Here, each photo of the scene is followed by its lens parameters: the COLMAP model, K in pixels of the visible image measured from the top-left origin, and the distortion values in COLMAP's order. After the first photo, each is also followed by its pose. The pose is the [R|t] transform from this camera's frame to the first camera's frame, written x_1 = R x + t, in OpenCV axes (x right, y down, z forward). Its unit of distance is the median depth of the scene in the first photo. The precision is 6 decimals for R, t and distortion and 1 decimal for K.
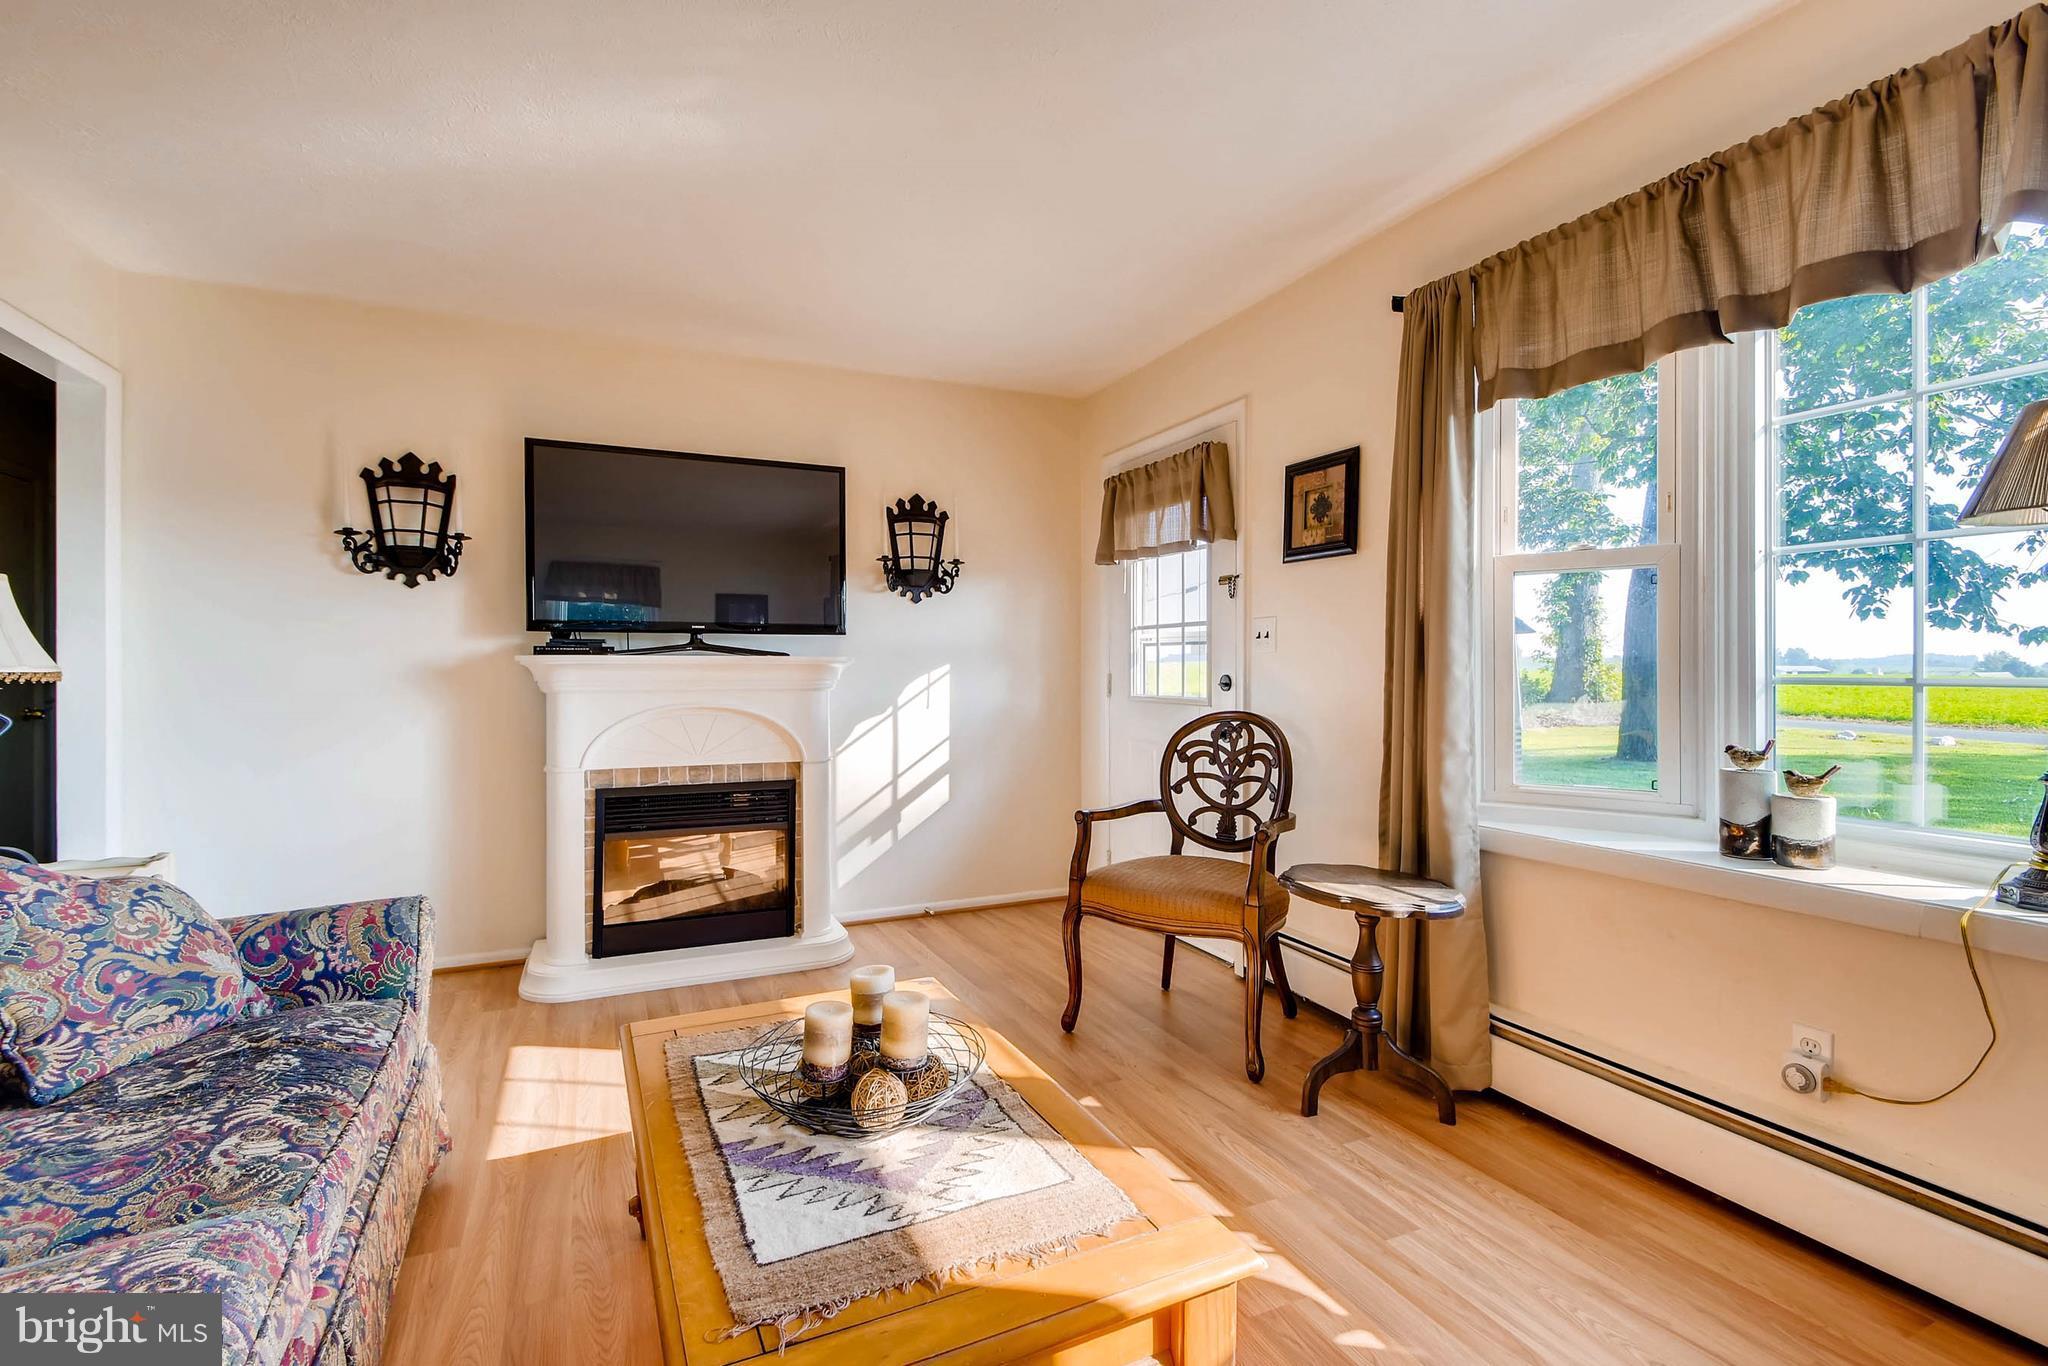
lens RADIAL K [[898.7, 0, 1024.0], [0, 898.7, 683.0], [0, 0, 1]] dist [0.000518, 0.000343]
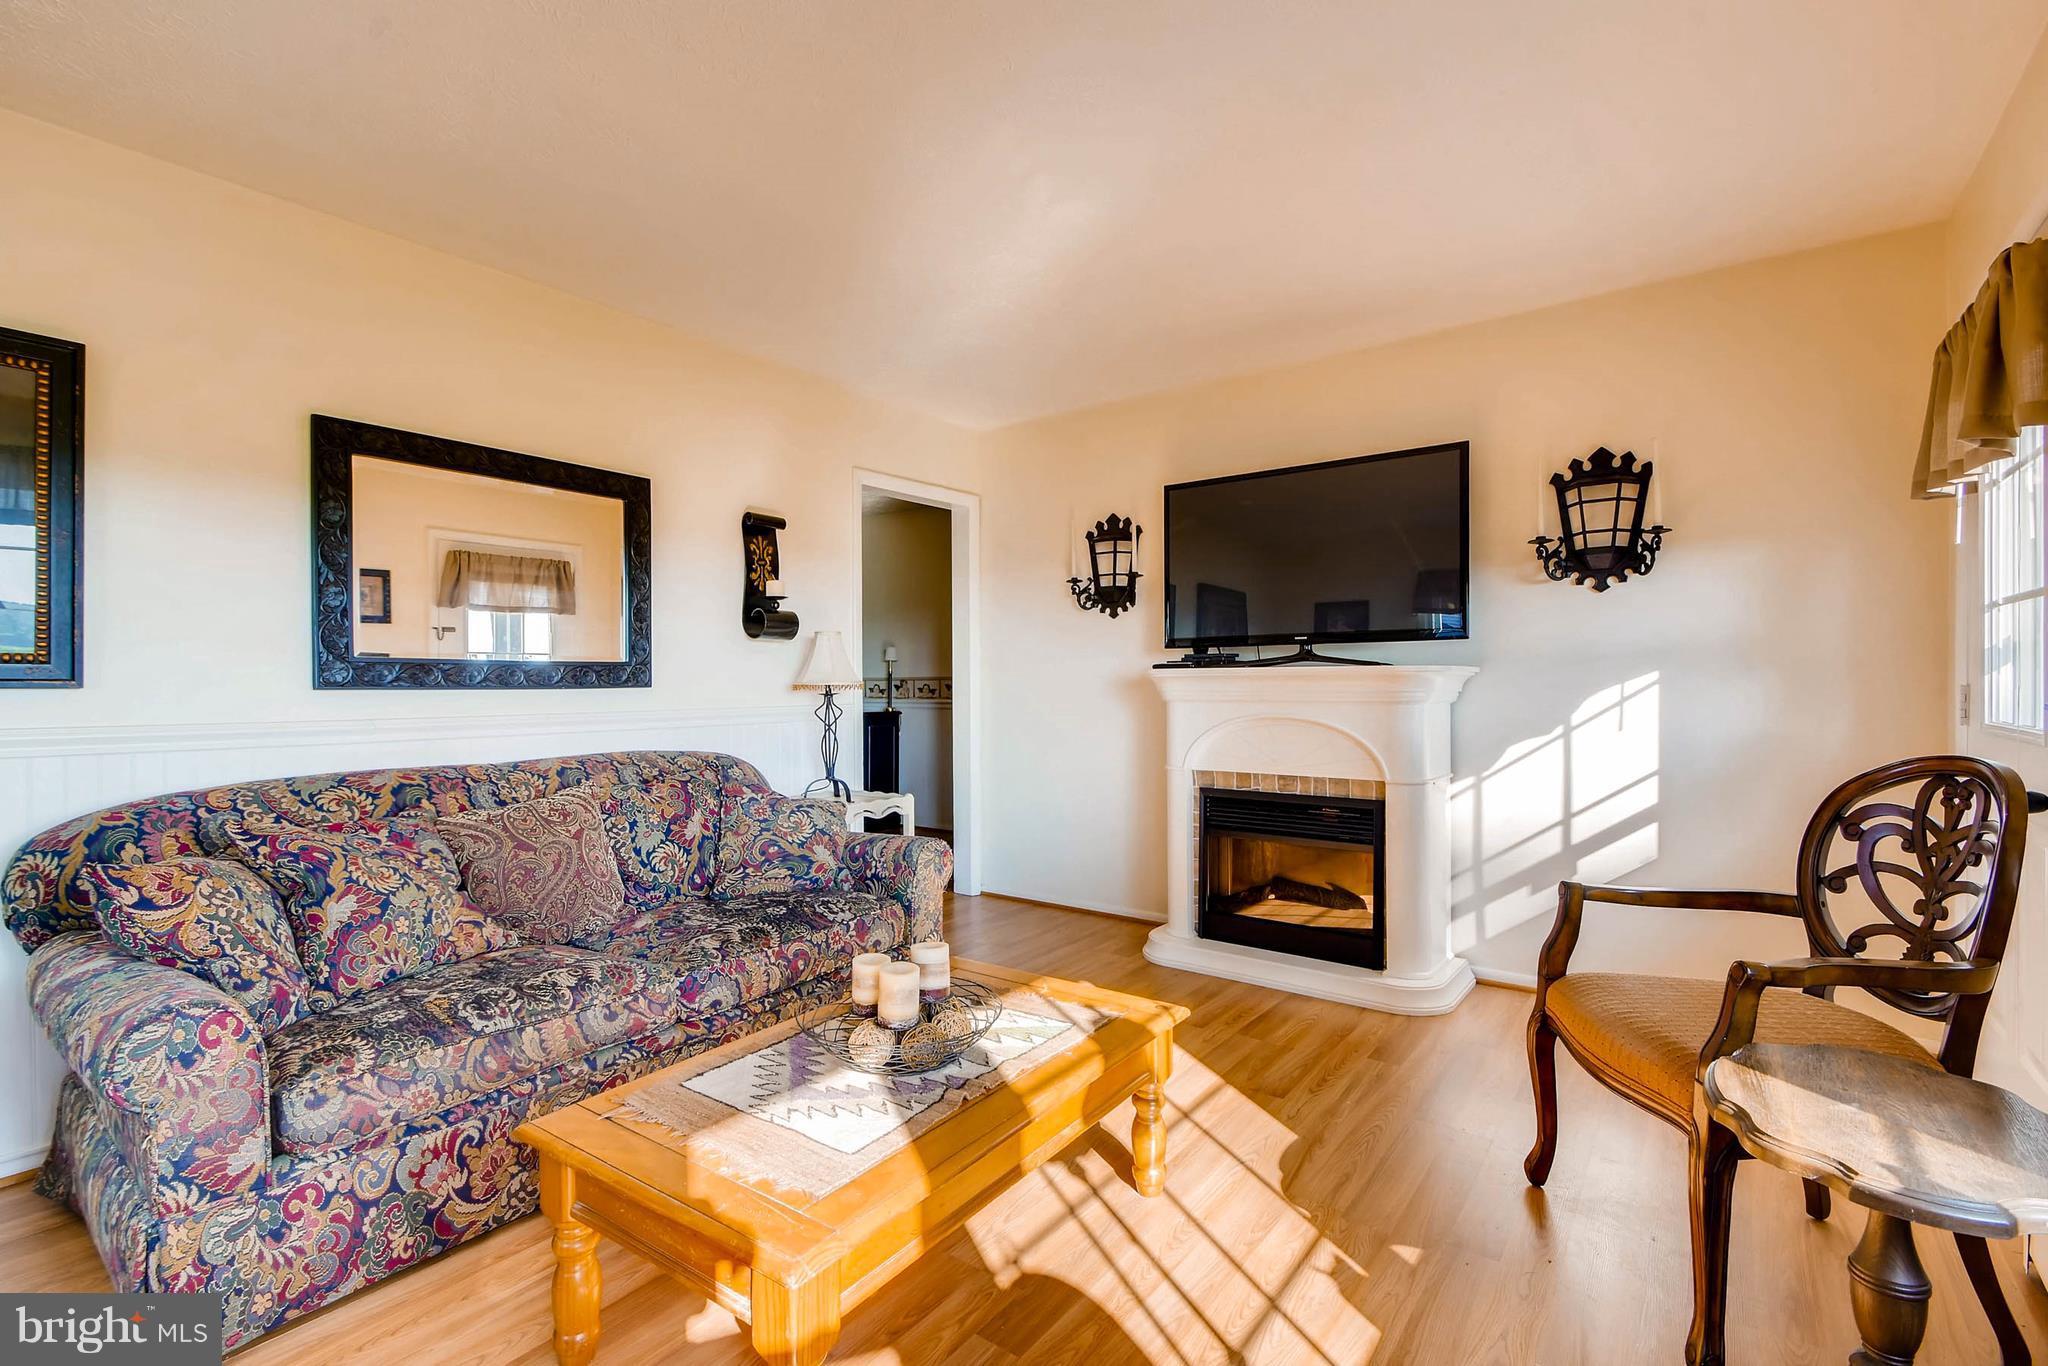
lens RADIAL K [[934.5, 0, 1024.0], [0, 934.5, 683.0], [0, 0, 1]] dist [0.038989, -0.036009]
pose [[0.481163, 0.000380, -0.876631, 0.451206], [-0.005704, 0.999980, -0.002697, -0.008016], [0.876613, 0.006298, 0.481155, 0.243134]]
